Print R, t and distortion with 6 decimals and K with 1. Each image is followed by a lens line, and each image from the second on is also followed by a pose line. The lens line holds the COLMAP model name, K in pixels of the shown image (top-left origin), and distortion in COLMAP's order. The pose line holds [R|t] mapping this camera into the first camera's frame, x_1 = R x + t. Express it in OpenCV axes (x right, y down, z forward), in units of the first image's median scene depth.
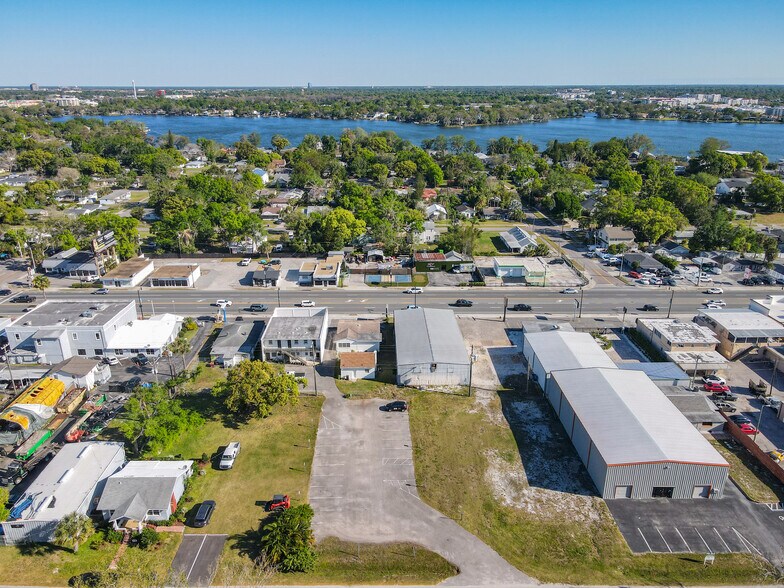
lens RADIAL K [[578.1, 0, 385.0], [0, 578.1, 294.6], [0, 0, 1]] dist [0.013887, 0.008377]
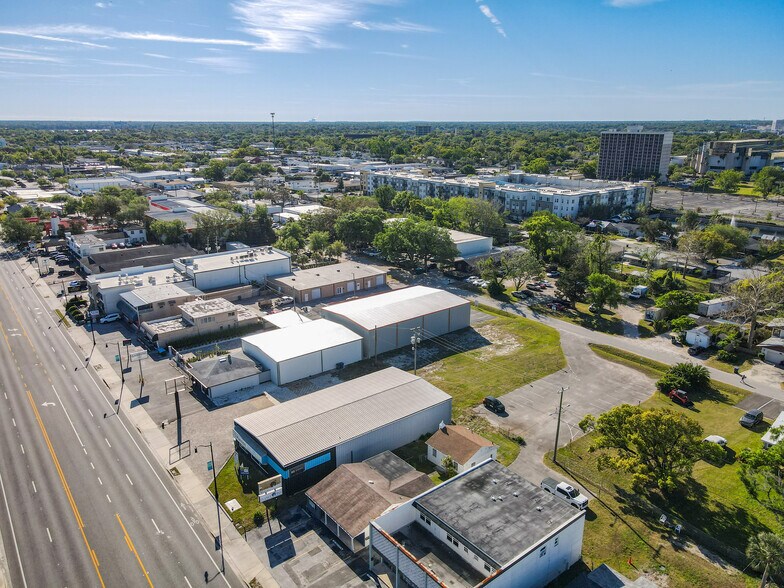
lens RADIAL K [[578.1, 0, 385.0], [0, 578.1, 294.6], [0, 0, 1]] dist [0.013887, 0.008377]
pose [[-0.620998, -0.223381, 0.751307, -0.308792], [0.269331, 0.839351, 0.472176, -0.251376], [-0.736085, 0.495571, -0.461072, 0.896954]]
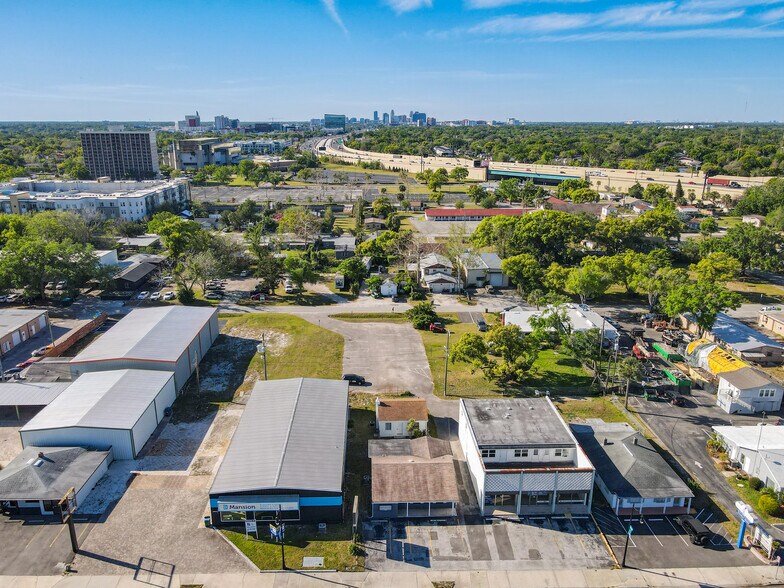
lens RADIAL K [[595.6, 0, 392.0], [0, 595.6, 294.0], [0, 0, 1]] dist [-0.000775, 0.002199]
pose [[-0.999312, 0.012281, -0.035003, -0.005649], [-0.010766, 0.806977, 0.590485, -0.303805], [0.035498, 0.590455, -0.806289, 1.055539]]
